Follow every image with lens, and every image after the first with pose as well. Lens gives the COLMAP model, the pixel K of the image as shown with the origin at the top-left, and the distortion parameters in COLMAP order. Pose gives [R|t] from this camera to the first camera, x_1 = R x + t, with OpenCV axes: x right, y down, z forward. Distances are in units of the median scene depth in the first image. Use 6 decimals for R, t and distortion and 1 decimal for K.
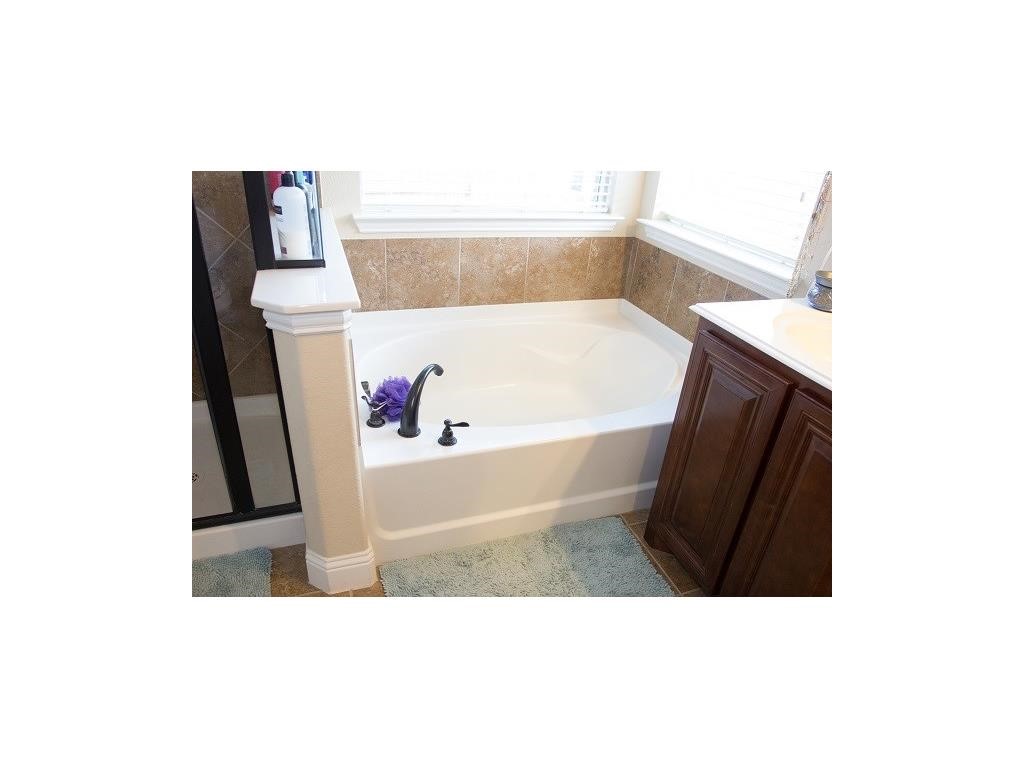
lens RADIAL K [[534.1, 0, 510.5], [0, 534.1, 386.2], [0, 0, 1]] dist [-0.048404, 0.001067]
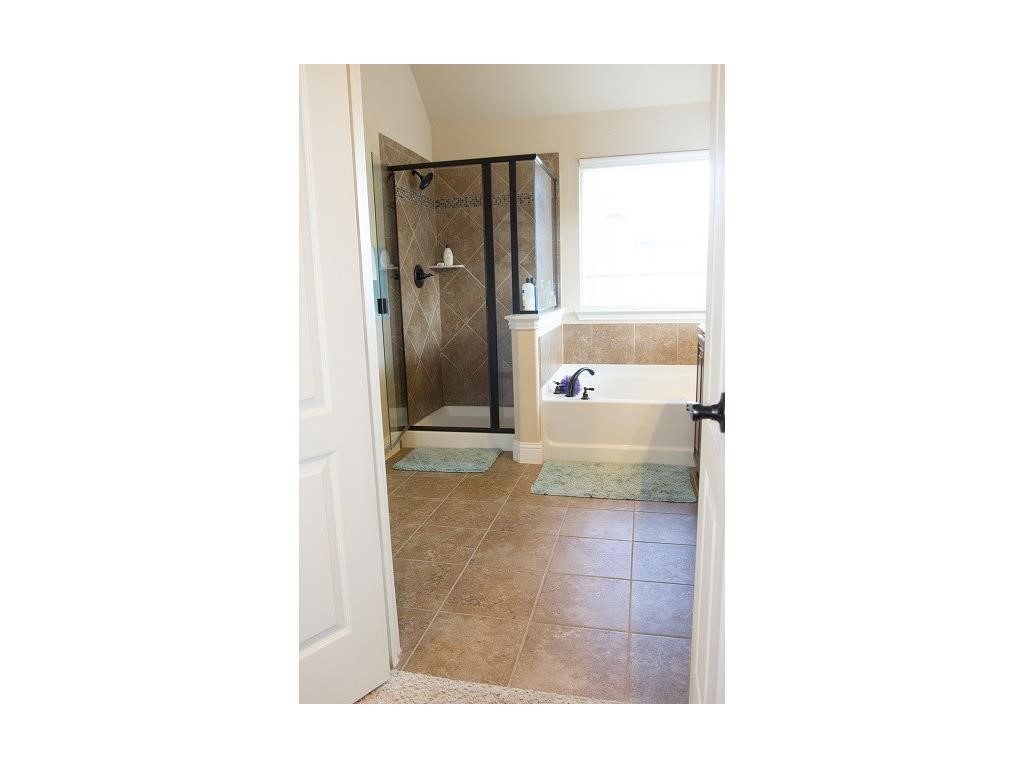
lens RADIAL K [[551.3, 0, 517.4], [0, 551.3, 380.5], [0, 0, 1]] dist [-0.038819, 0.000598]
pose [[0.841241, 0.004988, -0.540638, 0.714020], [-0.180304, 0.945302, -0.271835, 0.585315], [0.509711, 0.326157, 0.796126, -0.733444]]
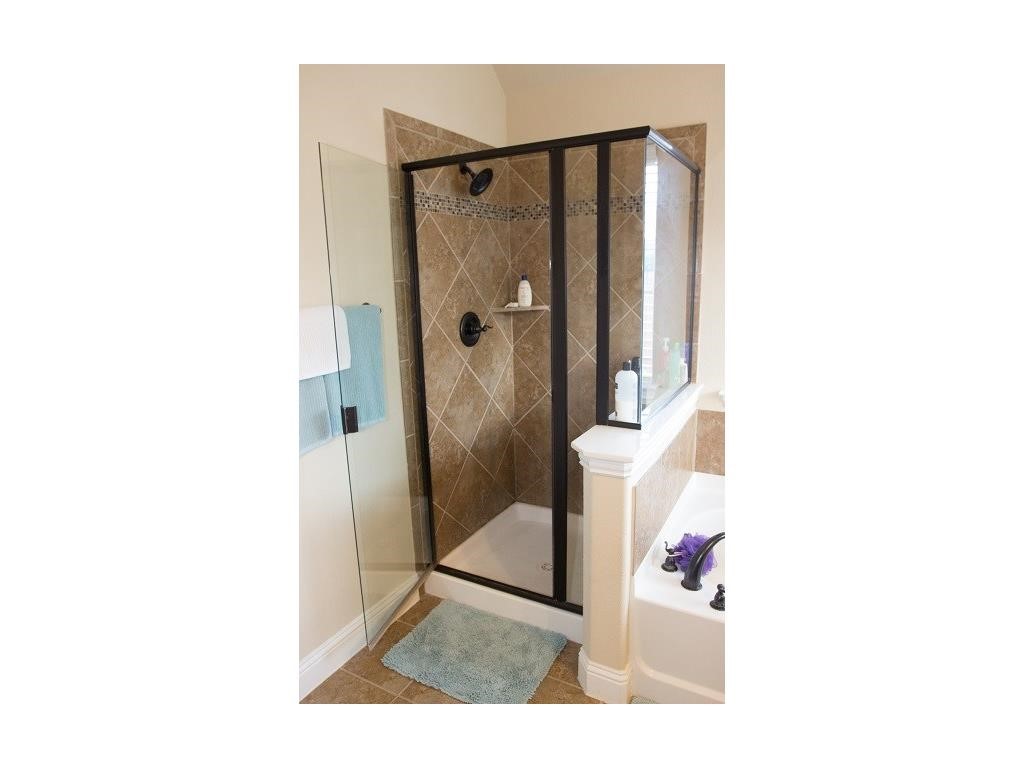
lens RADIAL K [[534.1, 0, 516.5], [0, 534.1, 386.5], [0, 0, 1]] dist [-0.048404, 0.001067]
pose [[0.656133, 0.082434, -0.750129, 0.326165], [-0.296673, 0.942158, -0.155962, -0.022081], [0.693883, 0.324875, 0.642637, -0.074803]]
